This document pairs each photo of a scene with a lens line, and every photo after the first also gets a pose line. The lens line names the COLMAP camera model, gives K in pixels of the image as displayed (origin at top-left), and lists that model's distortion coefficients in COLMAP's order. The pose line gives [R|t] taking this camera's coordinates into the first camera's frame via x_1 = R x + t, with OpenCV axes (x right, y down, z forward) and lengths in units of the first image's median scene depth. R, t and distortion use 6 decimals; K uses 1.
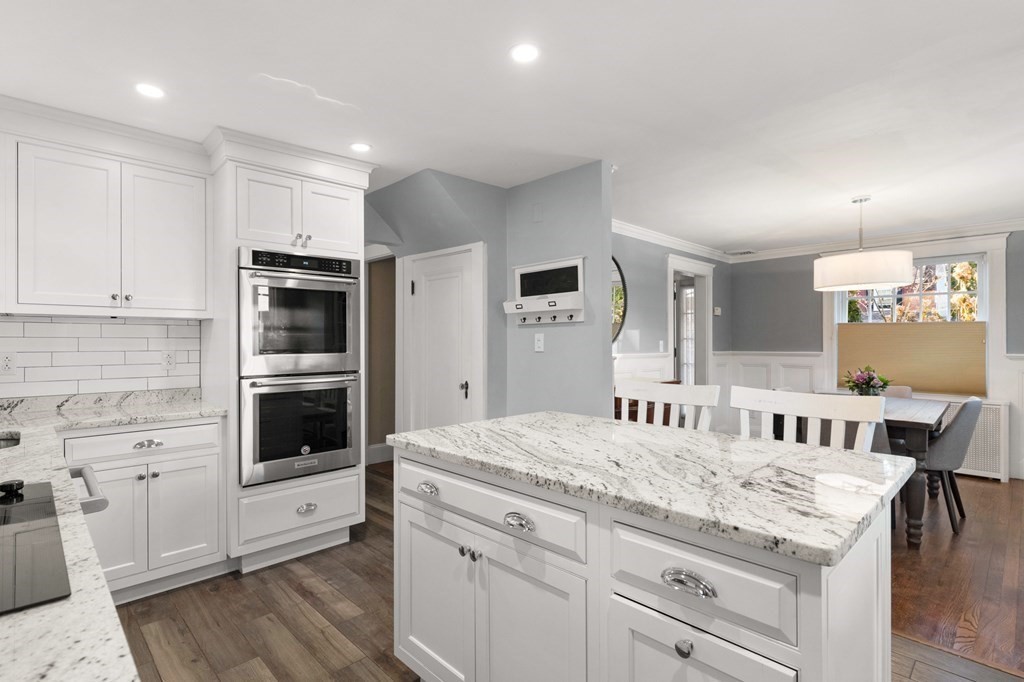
lens RADIAL K [[495.7, 0, 509.4], [0, 495.7, 340.6], [0, 0, 1]] dist [0.001786, 0.000236]
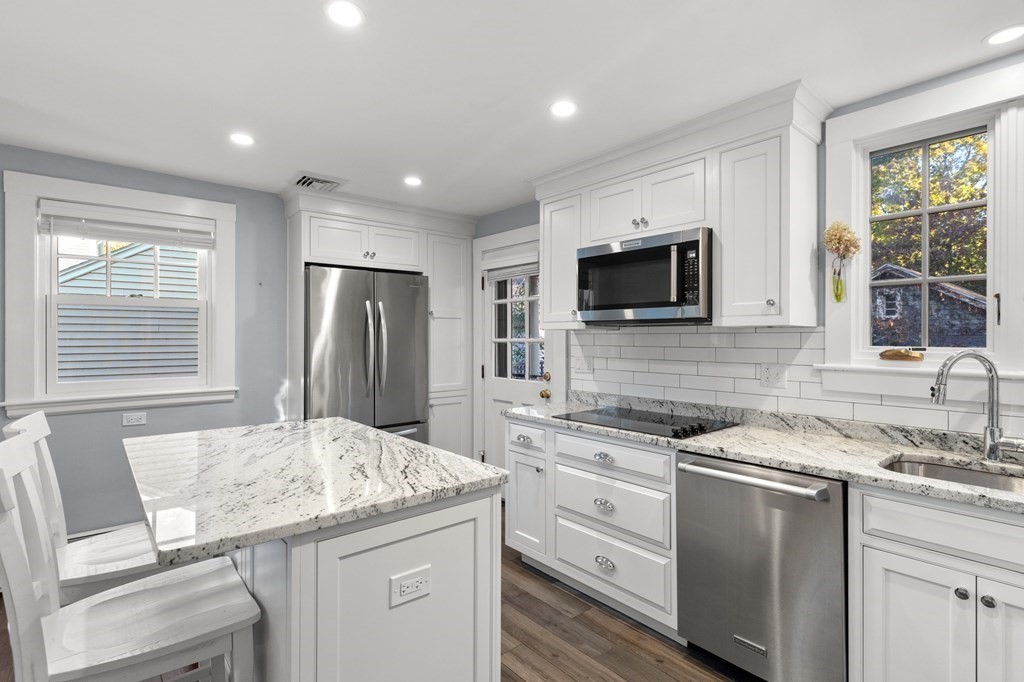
lens RADIAL K [[495.7, 0, 509.4], [0, 495.7, 340.6], [0, 0, 1]] dist [0.001786, 0.000236]
pose [[-0.997642, 0.002106, 0.068606, -0.207115], [0.002285, 0.999994, 0.002535, -0.025912], [-0.068600, 0.002686, -0.997641, 1.248926]]
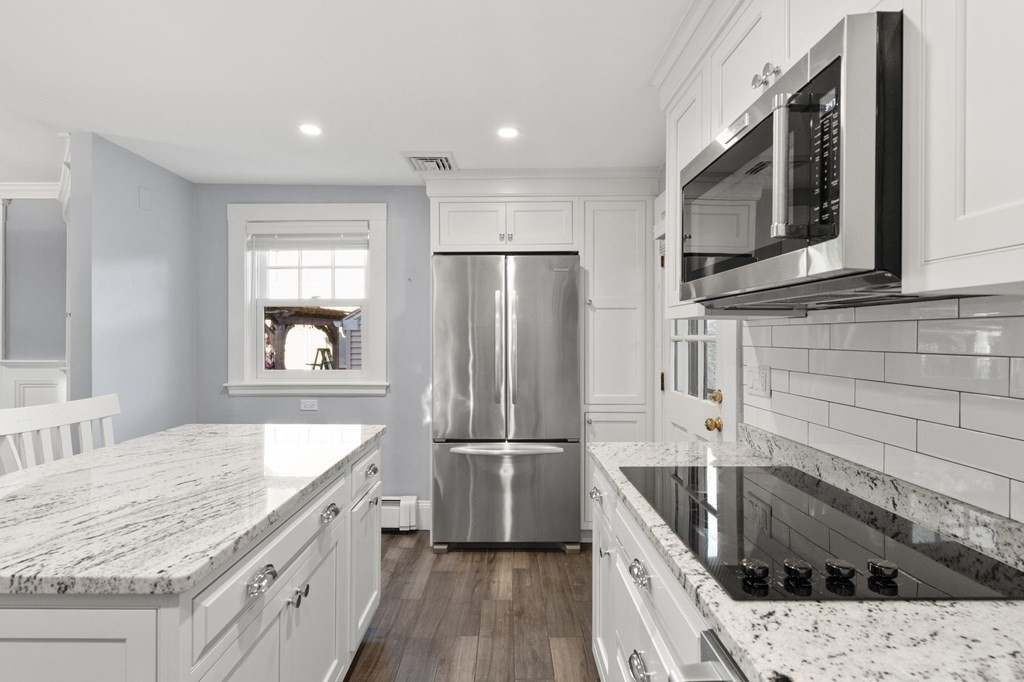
lens RADIAL K [[494.2, 0, 505.3], [0, 494.2, 334.9], [0, 0, 1]] dist [0.002955, 0.000180]
pose [[-0.713964, 0.002655, 0.700177, -0.529912], [-0.003157, 0.999970, -0.007010, -0.020701], [-0.700175, -0.007215, -0.713935, 0.755410]]
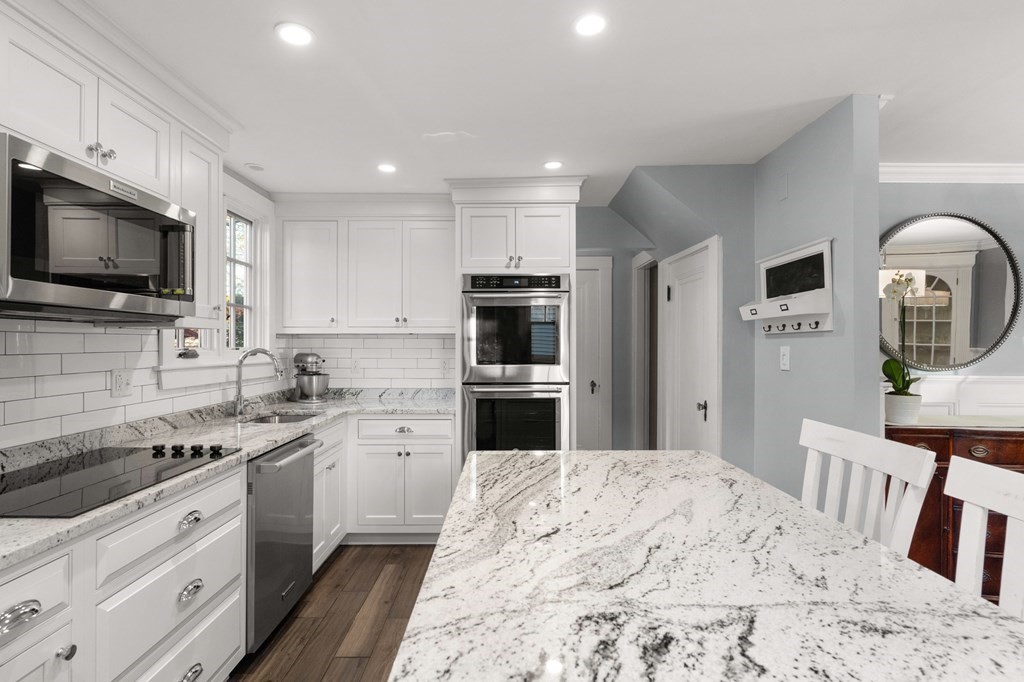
lens RADIAL K [[500.5, 0, 512.0], [0, 500.5, 341.0], [0, 0, 1]] dist [-0.001023, -0.000425]
pose [[0.723252, 0.000581, -0.690584, 0.363275], [-0.001857, 0.999998, -0.001104, -0.026182], [0.690582, 0.002081, 0.723251, 0.201083]]
